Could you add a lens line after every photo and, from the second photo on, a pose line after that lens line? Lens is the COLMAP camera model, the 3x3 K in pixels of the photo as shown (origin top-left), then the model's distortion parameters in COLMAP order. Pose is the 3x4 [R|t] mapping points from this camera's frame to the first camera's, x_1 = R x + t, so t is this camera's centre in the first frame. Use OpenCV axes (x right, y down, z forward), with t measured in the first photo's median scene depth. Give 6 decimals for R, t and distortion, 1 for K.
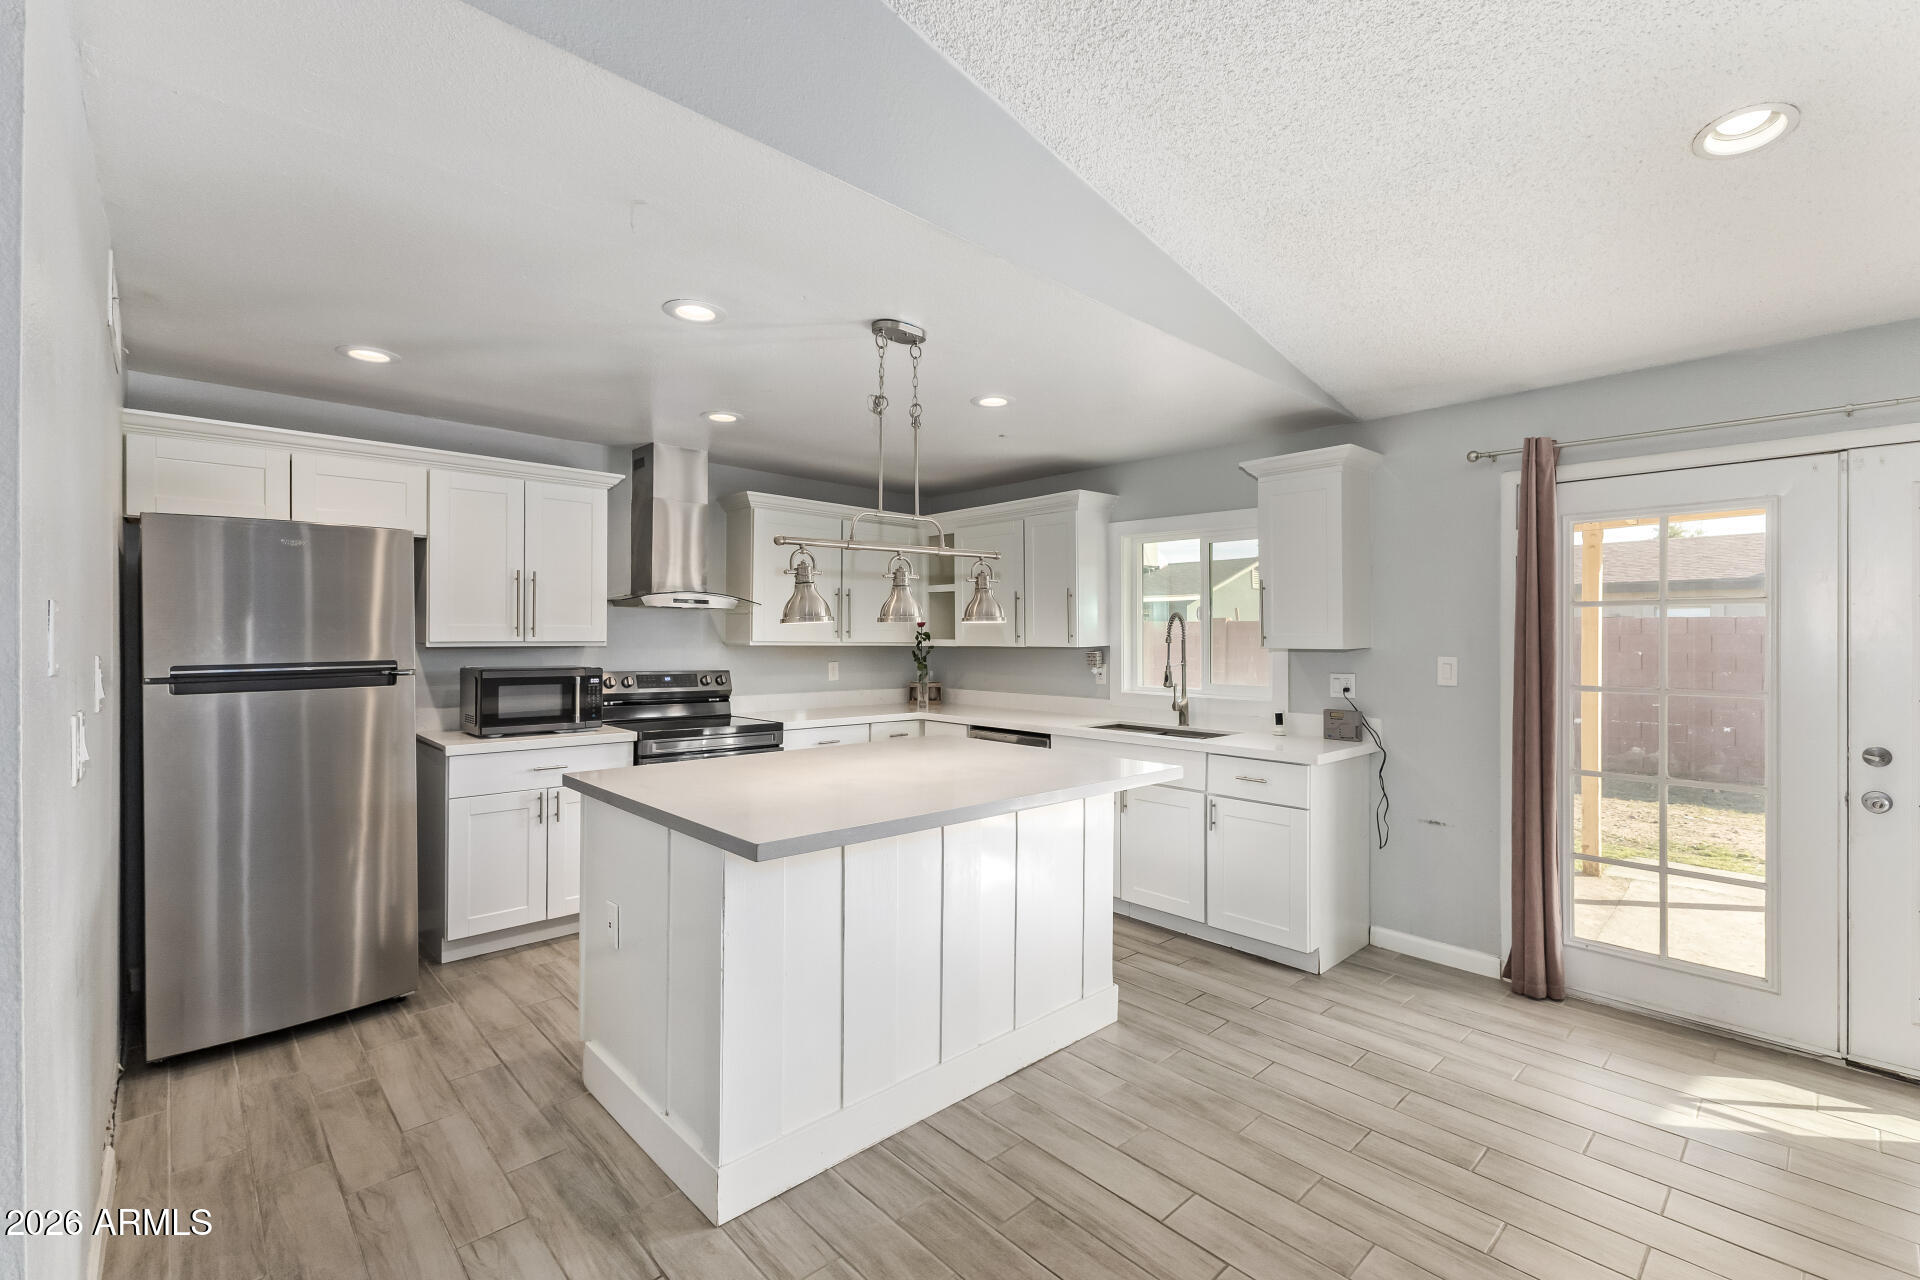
lens RADIAL K [[829.4, 0, 960.0], [0, 829.4, 640.0], [0, 0, 1]] dist [0.010193, -0.000551]
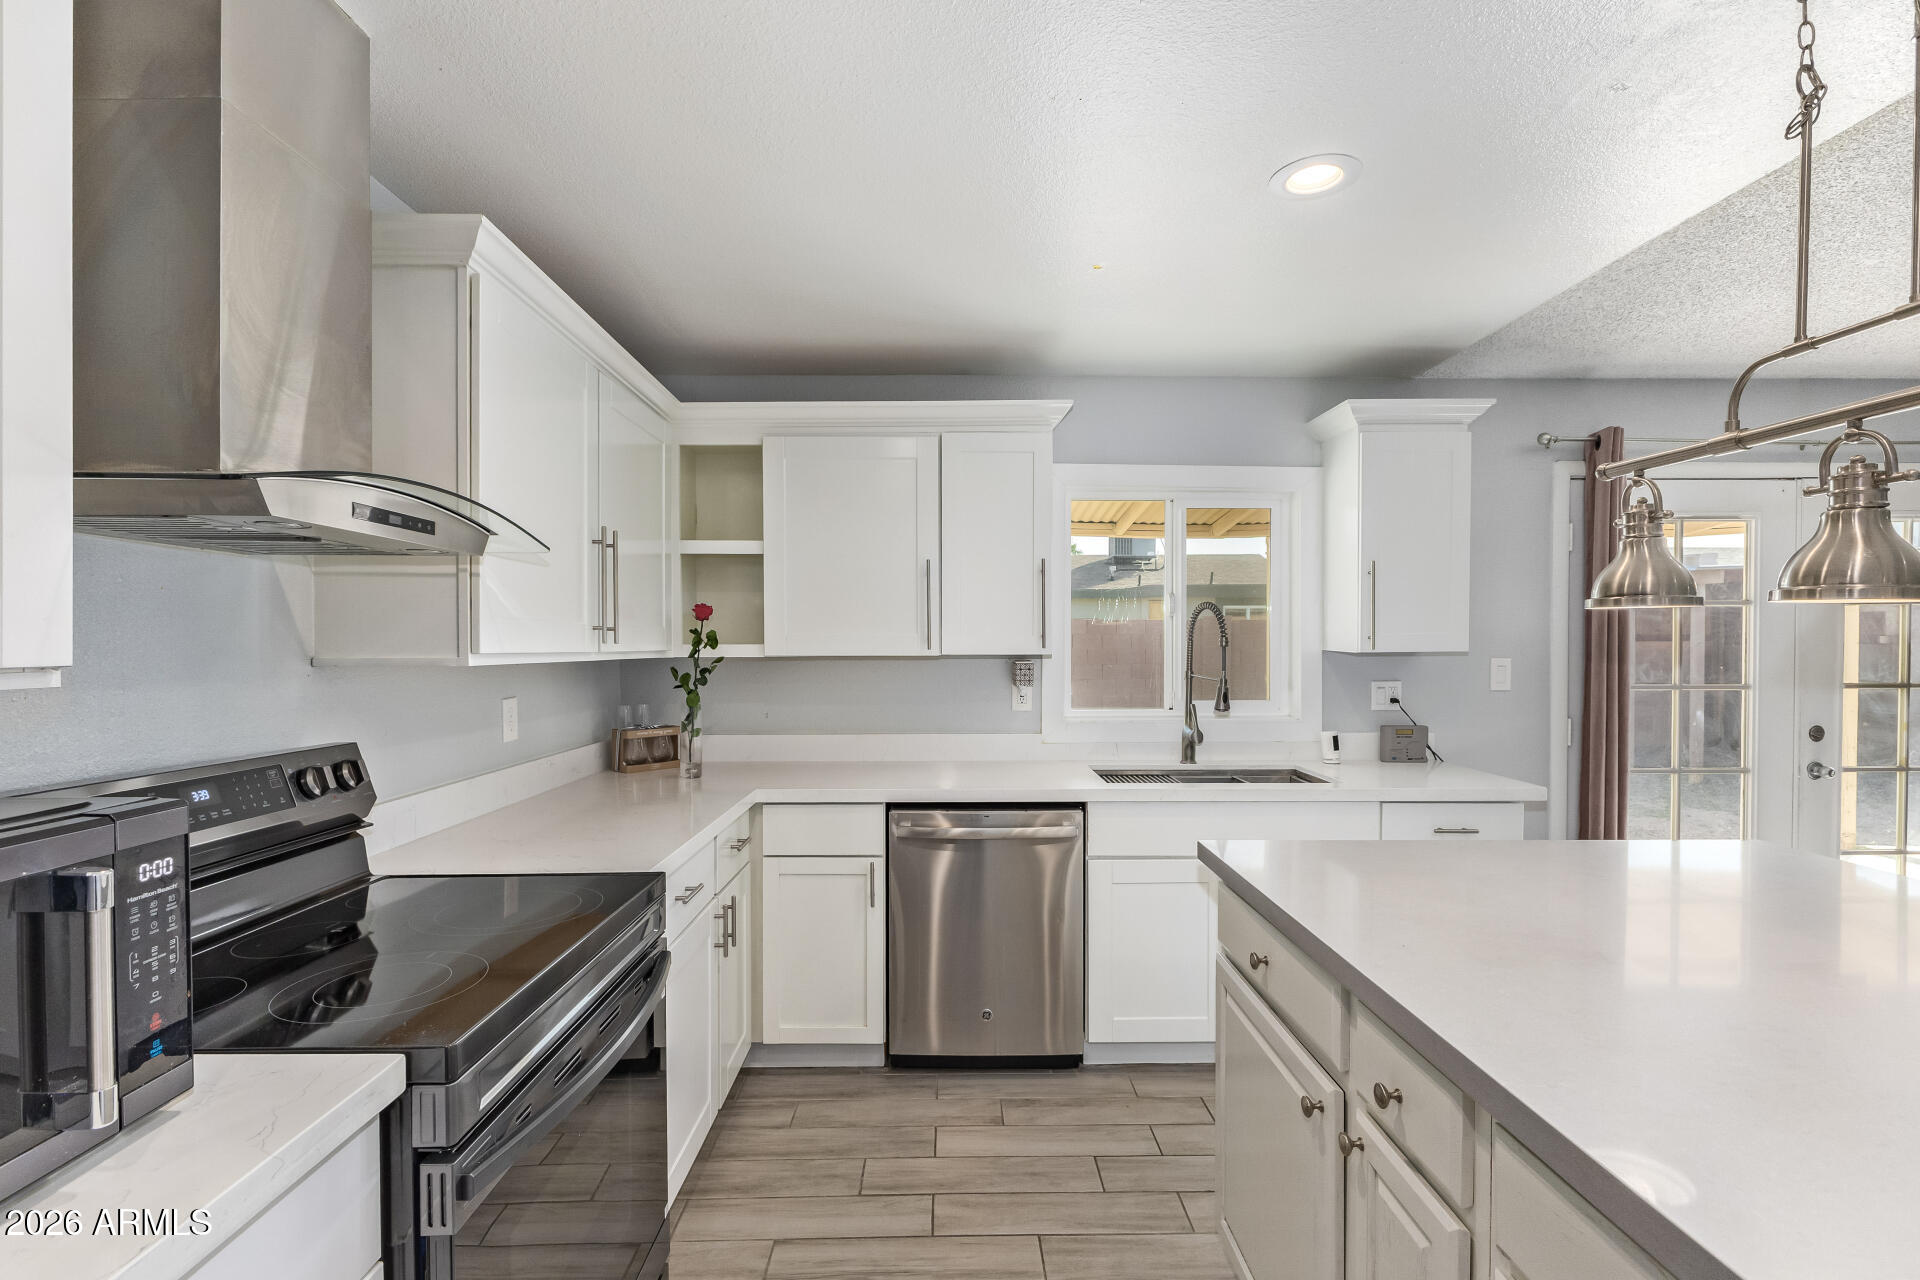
lens RADIAL K [[883.0, 0, 964.2], [0, 883.0, 647.5], [0, 0, 1]] dist [-0.001142, -0.000073]
pose [[0.679728, -0.013071, 0.733348, -0.471384], [0.007416, 0.999913, 0.010949, -0.005560], [-0.733427, -0.002004, 0.679765, 0.724958]]
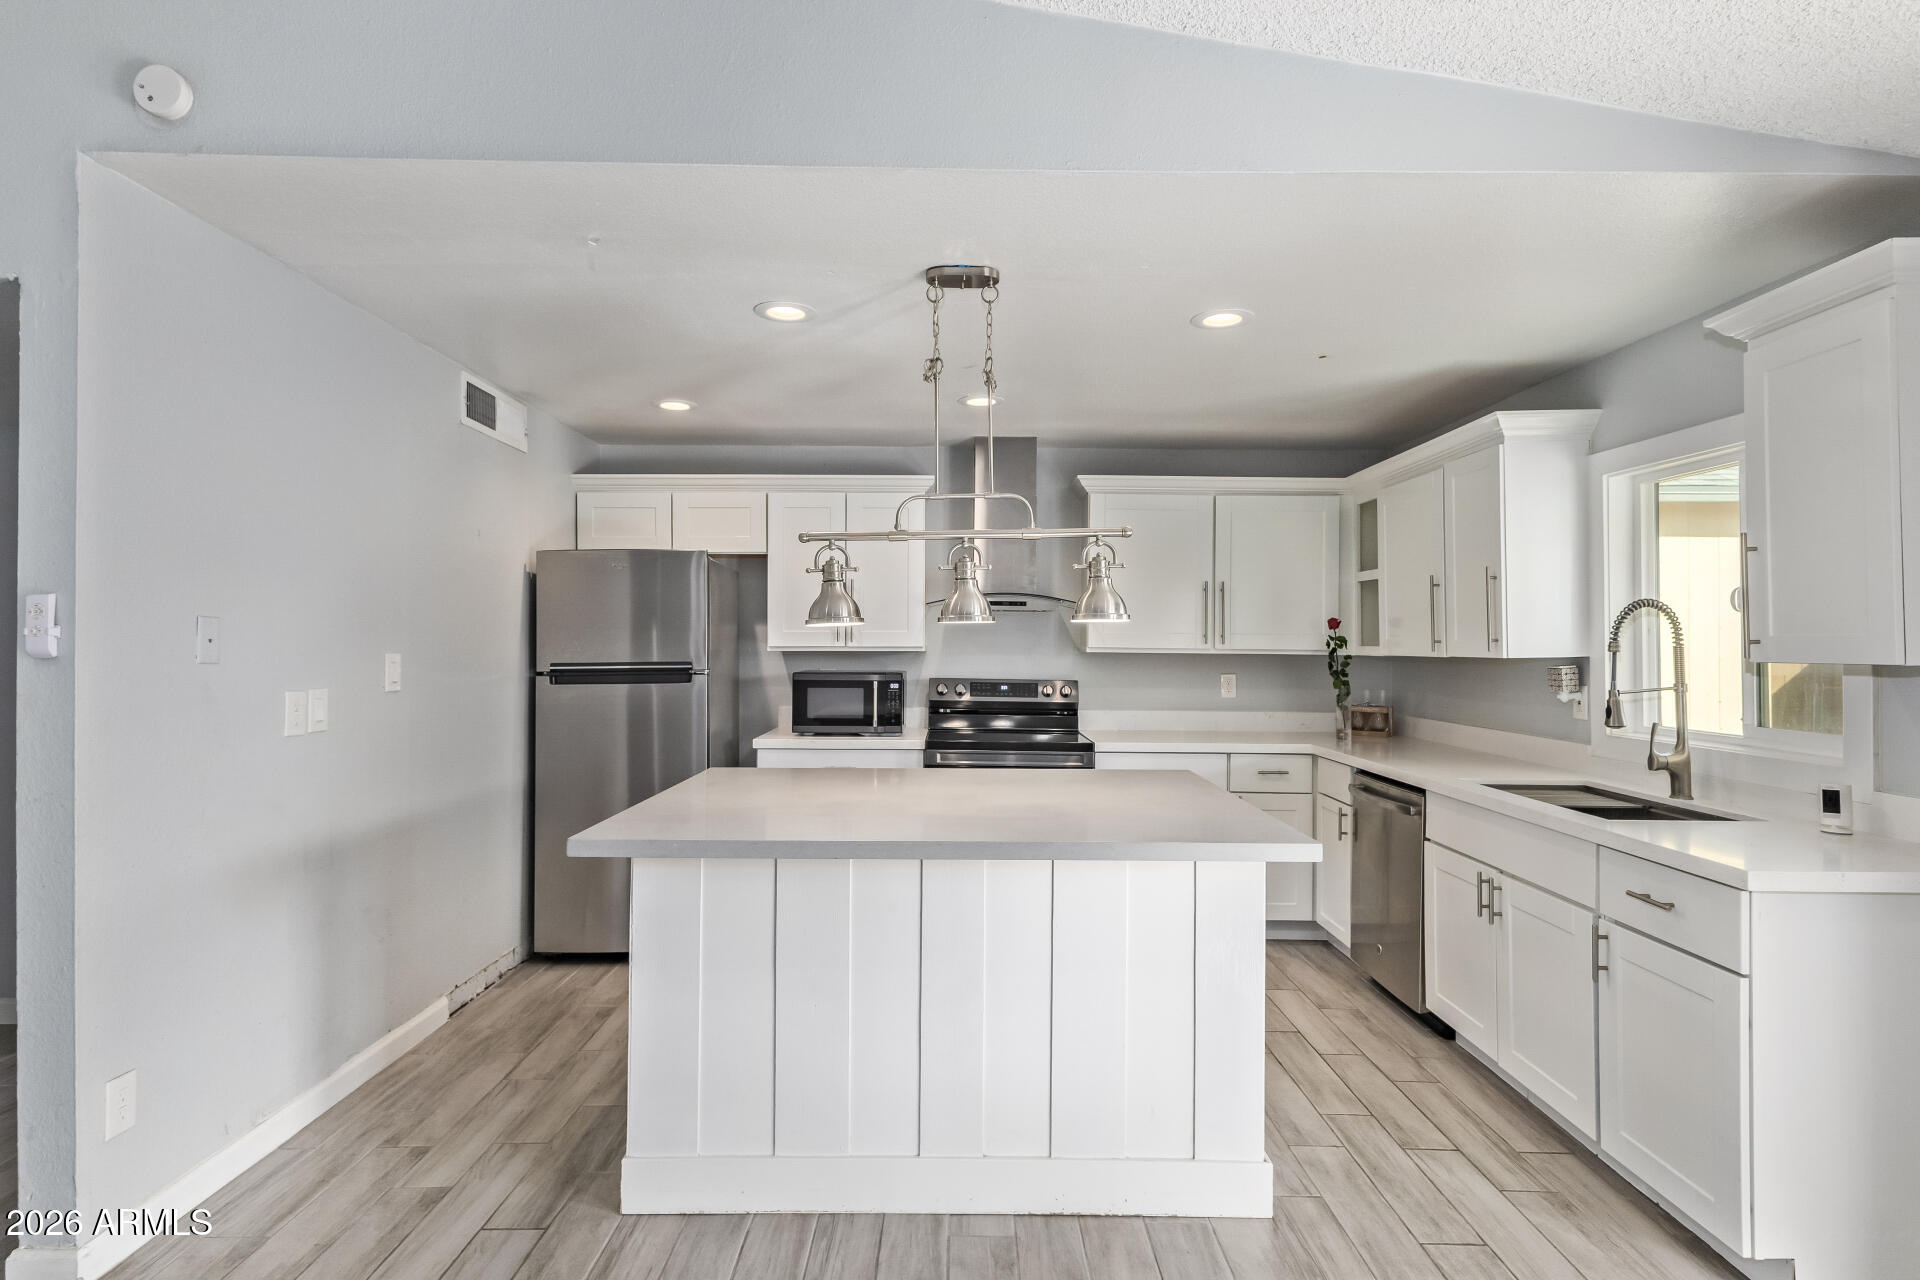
lens RADIAL K [[979.7, 0, 960.0], [0, 979.7, 640.0], [0, 0, 1]] dist [0.022088, -0.000469]
pose [[0.734612, -0.002221, -0.678484, 0.423342], [-0.003934, 0.999964, -0.007532, 0.002431], [0.678476, 0.008202, 0.734577, 0.192783]]
